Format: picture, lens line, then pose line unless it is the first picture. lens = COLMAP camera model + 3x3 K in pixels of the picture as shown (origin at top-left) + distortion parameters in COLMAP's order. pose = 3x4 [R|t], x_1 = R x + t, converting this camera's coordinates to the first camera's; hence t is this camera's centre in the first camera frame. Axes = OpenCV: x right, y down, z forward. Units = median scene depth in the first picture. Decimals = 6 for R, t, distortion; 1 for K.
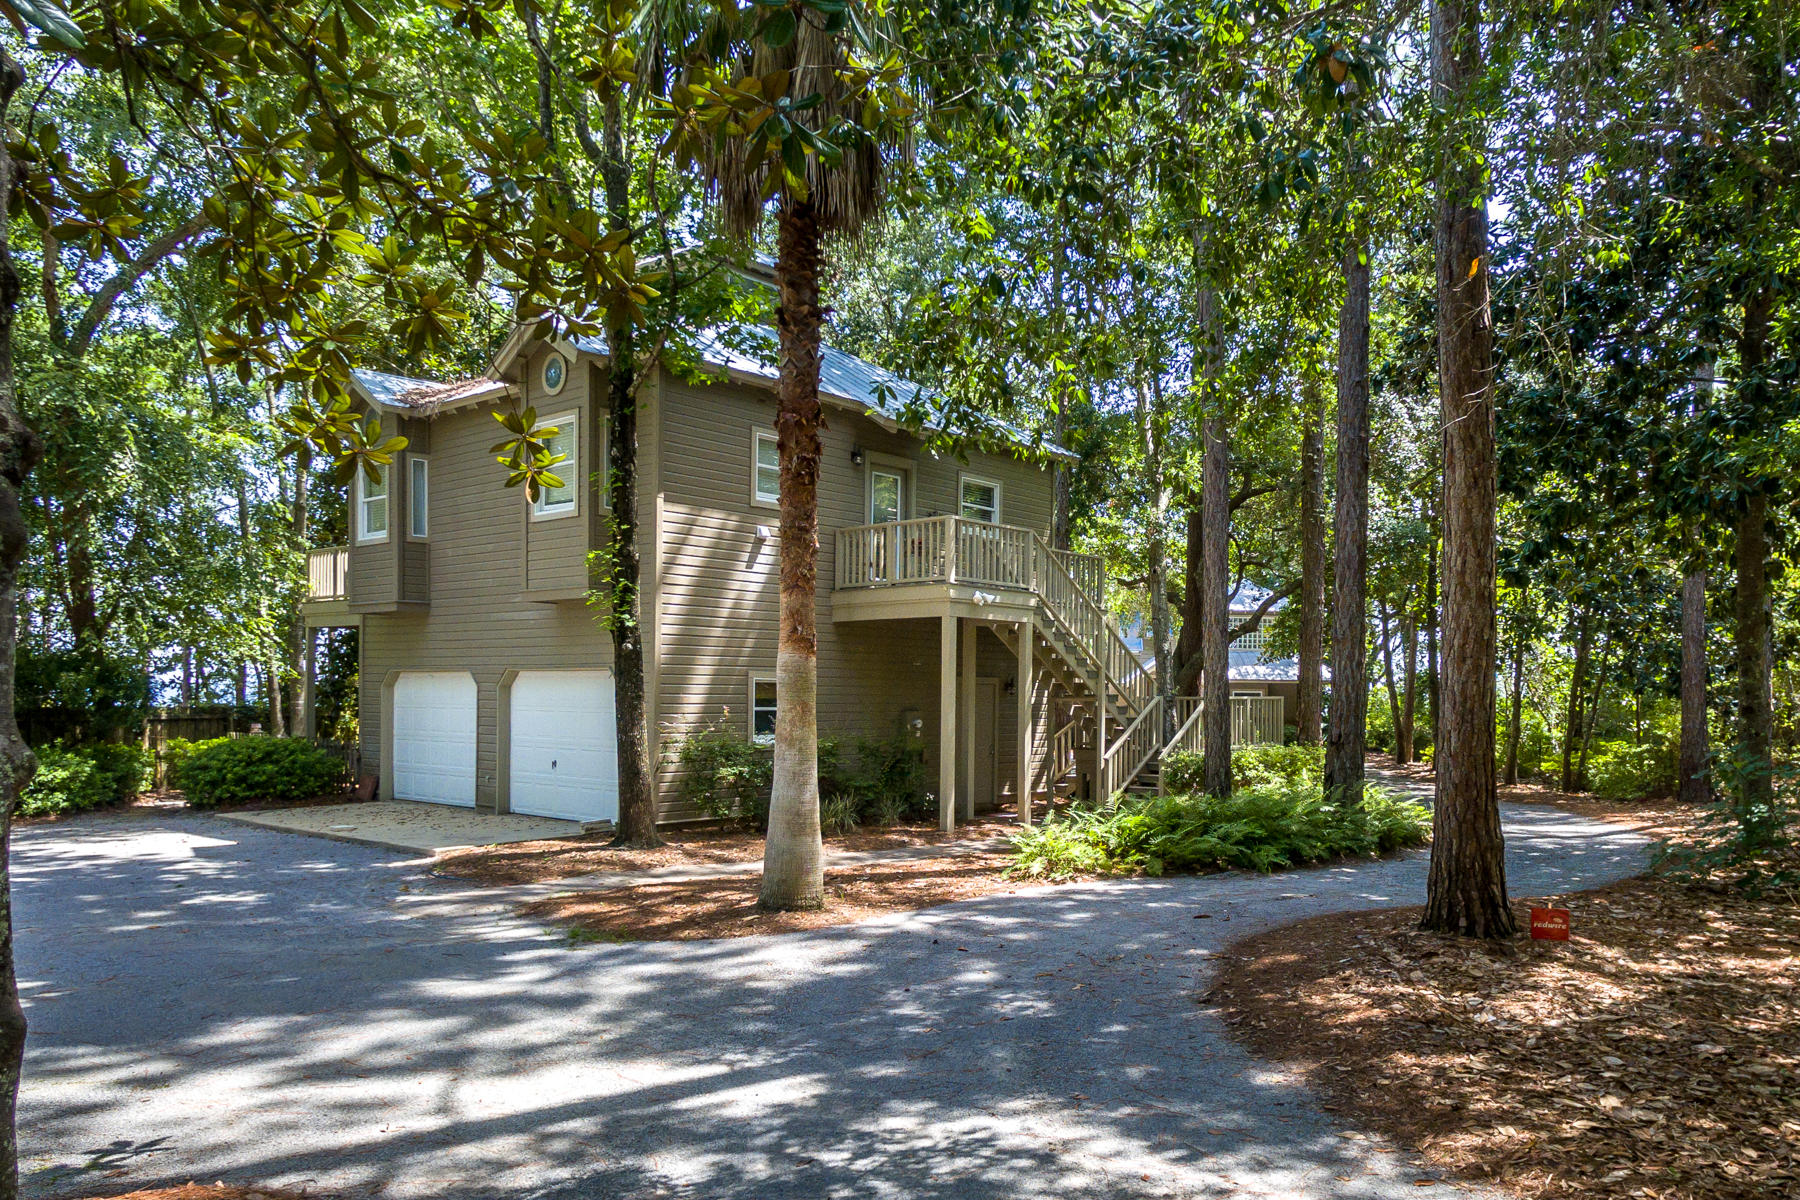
lens RADIAL K [[1204.8, 0, 969.7], [0, 1204.8, 685.5], [0, 0, 1]] dist [-0.000135, 0.046000]
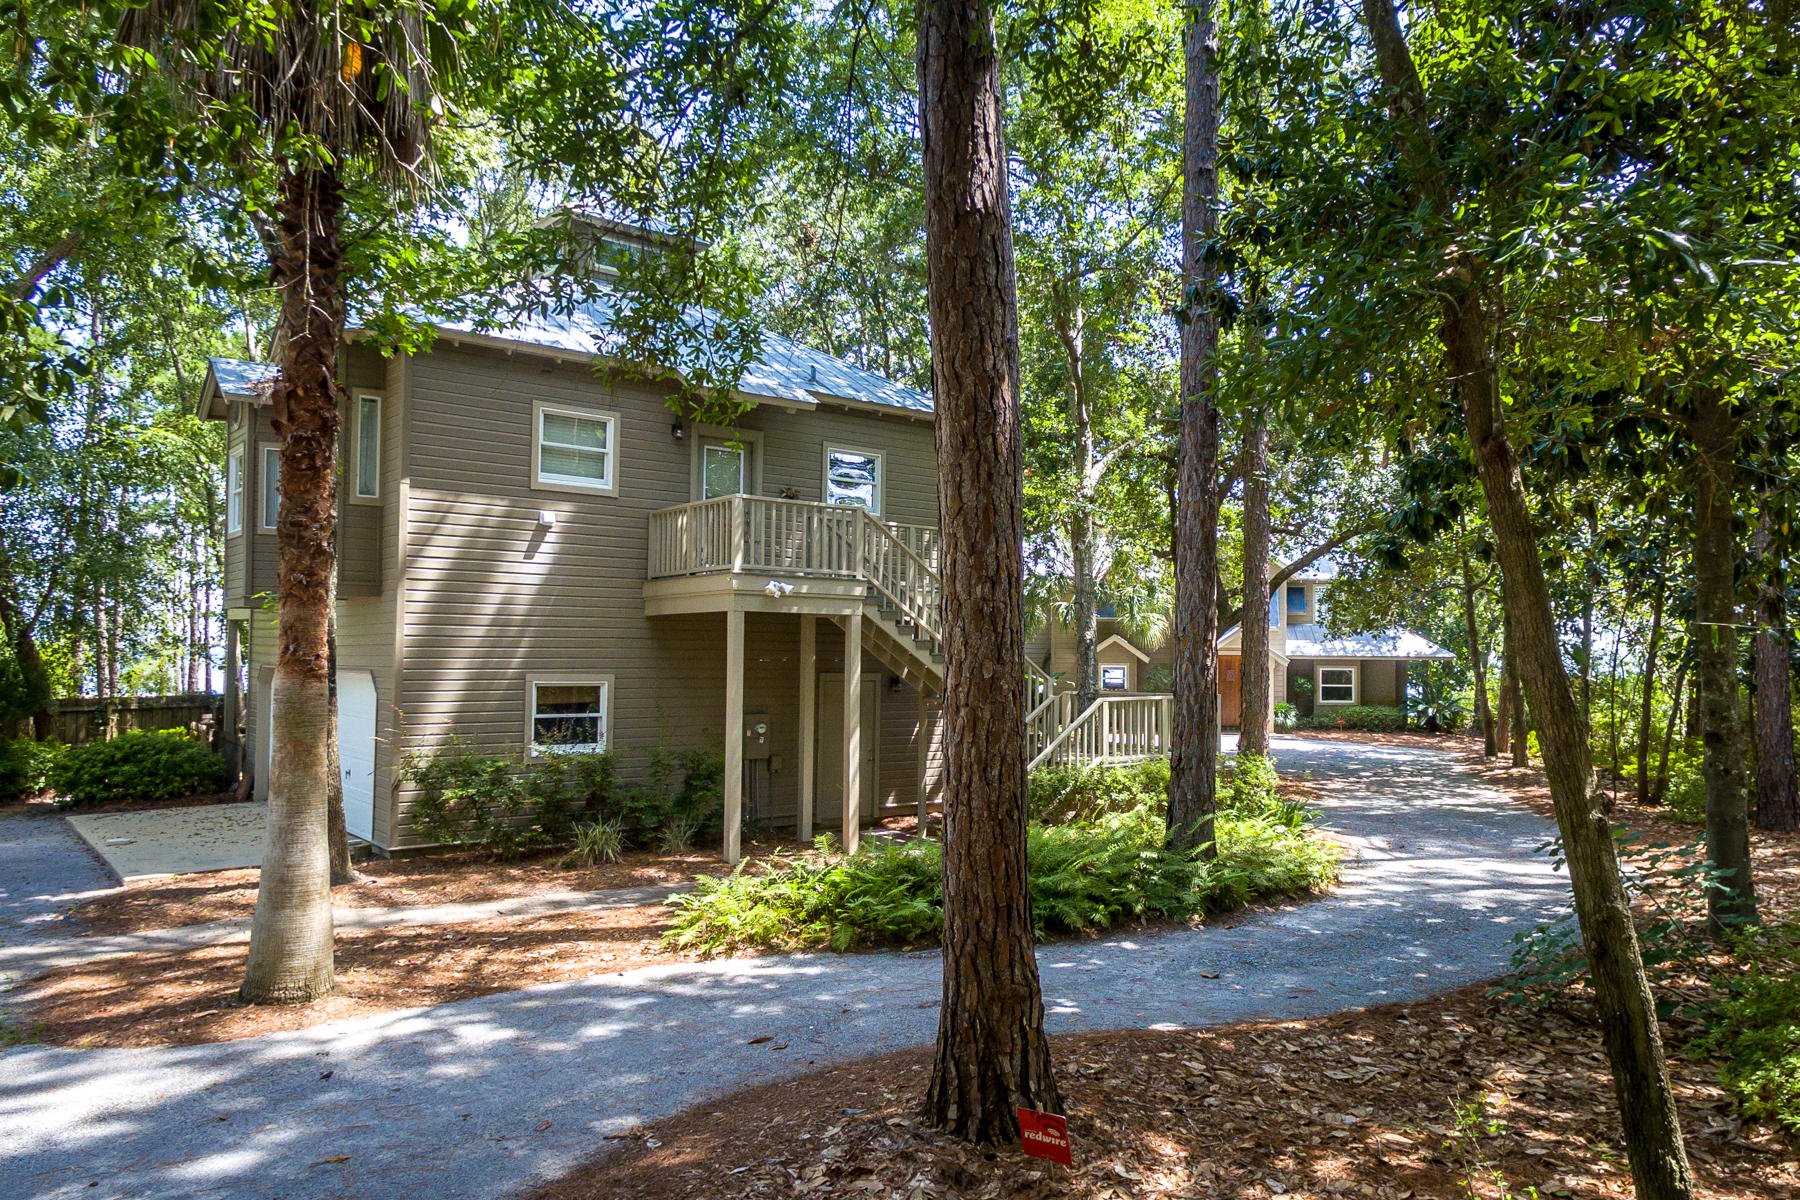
lens RADIAL K [[1175.2, 0, 974.9], [0, 1175.2, 599.9], [0, 0, 1]] dist [0.008563, 0.001931]
pose [[0.984715, -0.010057, -0.173884, 0.312277], [0.003077, 0.999180, -0.040369, -0.032107], [0.174148, 0.039217, 0.983938, 0.213275]]
